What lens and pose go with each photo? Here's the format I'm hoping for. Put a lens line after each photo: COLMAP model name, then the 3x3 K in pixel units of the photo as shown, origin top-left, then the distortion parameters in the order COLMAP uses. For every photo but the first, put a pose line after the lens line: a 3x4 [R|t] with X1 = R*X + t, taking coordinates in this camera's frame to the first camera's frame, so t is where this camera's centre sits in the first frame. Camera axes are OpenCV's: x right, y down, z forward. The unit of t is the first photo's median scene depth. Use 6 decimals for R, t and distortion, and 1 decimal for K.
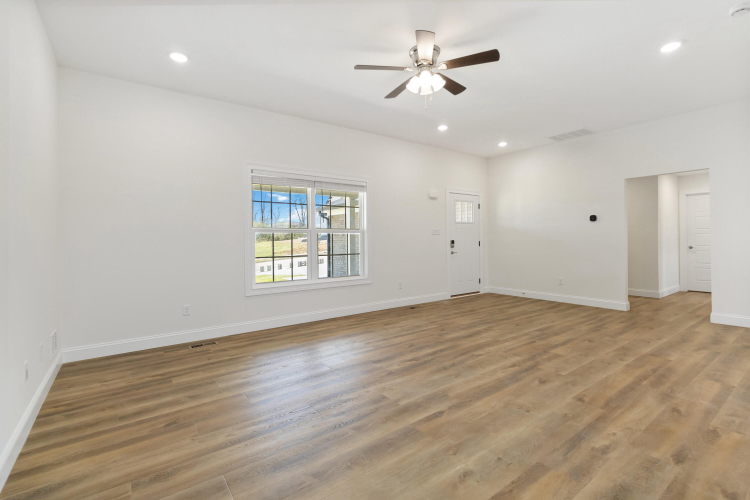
lens RADIAL K [[350.9, 0, 380.8], [0, 350.9, 240.2], [0, 0, 1]] dist [0.002959, 0.000442]
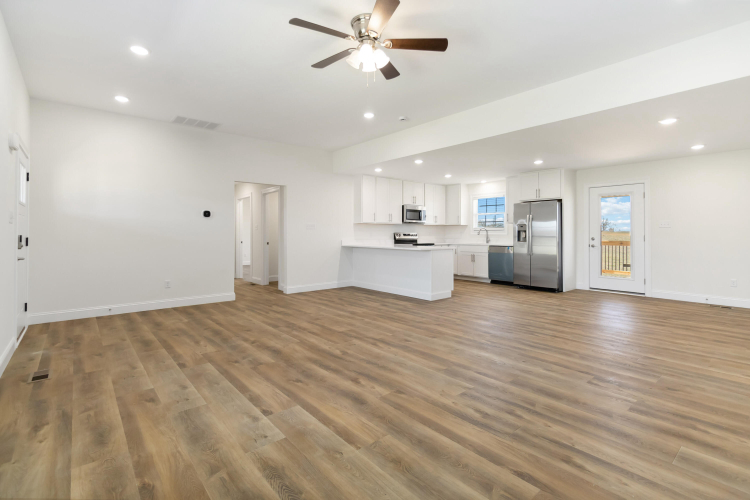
lens RADIAL K [[355.5, 0, 383.5], [0, 355.5, 230.2], [0, 0, 1]] dist [0.000924, 0.000315]
pose [[-0.070242, 0.022246, 0.997282, -0.740554], [0.002382, 0.999752, -0.022134, 0.010881], [-0.997527, 0.000820, -0.070278, 0.988153]]
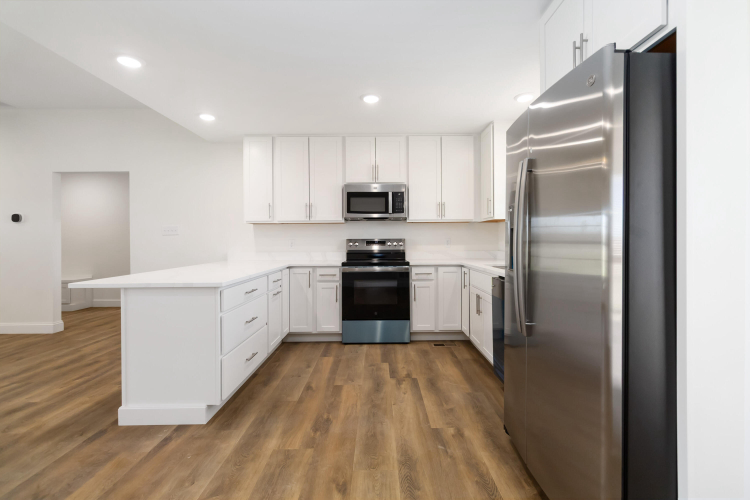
lens RADIAL K [[350.9, 0, 380.8], [0, 350.9, 240.2], [0, 0, 1]] dist [0.002959, 0.000442]
pose [[0.601340, 0.006664, 0.798965, 0.808795], [0.001436, 0.999955, -0.009421, -0.009171], [-0.798992, 0.006813, 0.601303, -0.169941]]
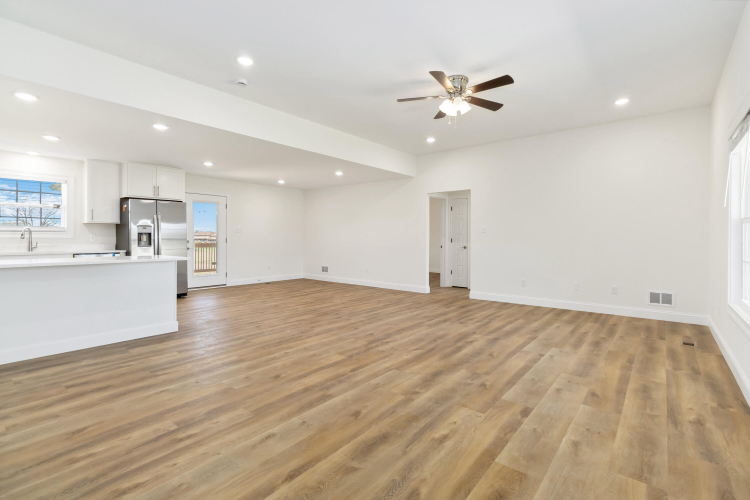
lens RADIAL K [[350.9, 0, 380.8], [0, 350.9, 240.2], [0, 0, 1]] dist [0.002959, 0.000442]
pose [[-0.969247, 0.011573, -0.245818, 0.648620], [0.009094, 0.999896, 0.011214, -0.005105], [0.245922, 0.008634, -0.969251, 2.026171]]
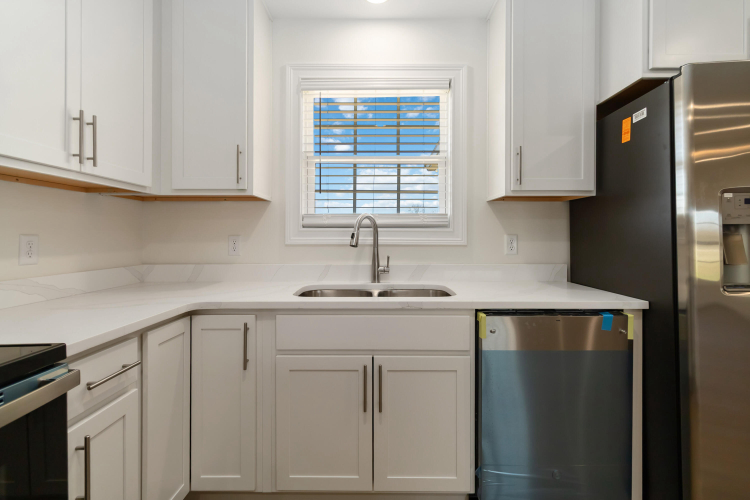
lens RADIAL K [[348.6, 0, 380.7], [0, 348.6, 236.0], [0, 0, 1]] dist [-0.002927, -0.000138]
pose [[-0.798076, 0.013866, 0.602398, 1.463080], [0.008736, 0.999896, -0.011442, -0.020014], [-0.602494, -0.003869, -0.798114, 0.505140]]
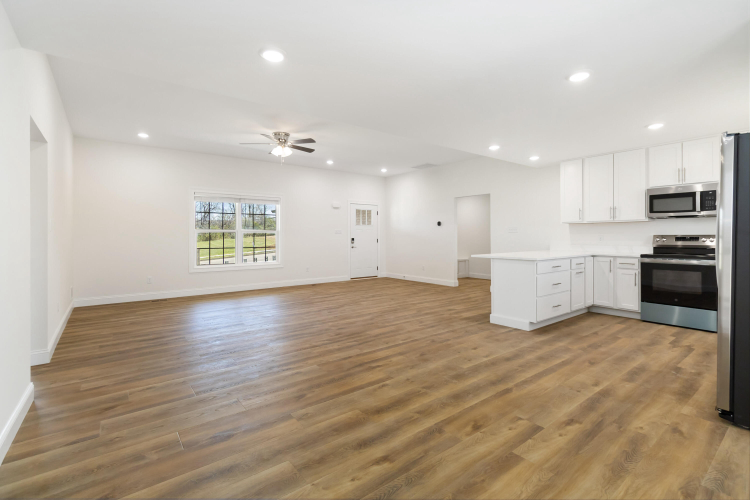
lens RADIAL K [[348.6, 0, 380.7], [0, 348.6, 236.0], [0, 0, 1]] dist [-0.002927, -0.000138]
pose [[0.999797, 0.007357, 0.018781, 0.580824], [-0.007279, 0.999965, -0.004236, -0.006565], [-0.018811, 0.004098, 0.999815, -0.753775]]
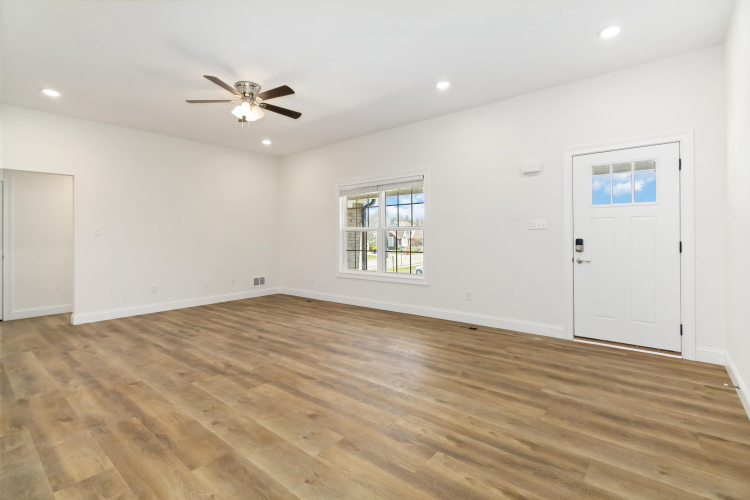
lens RADIAL K [[348.6, 0, 380.7], [0, 348.6, 236.0], [0, 0, 1]] dist [-0.002927, -0.000138]
pose [[0.232325, 0.005181, -0.972624, 1.364143], [0.003934, 0.999973, 0.006266, -0.018663], [0.972630, -0.005282, 0.232298, 1.122369]]
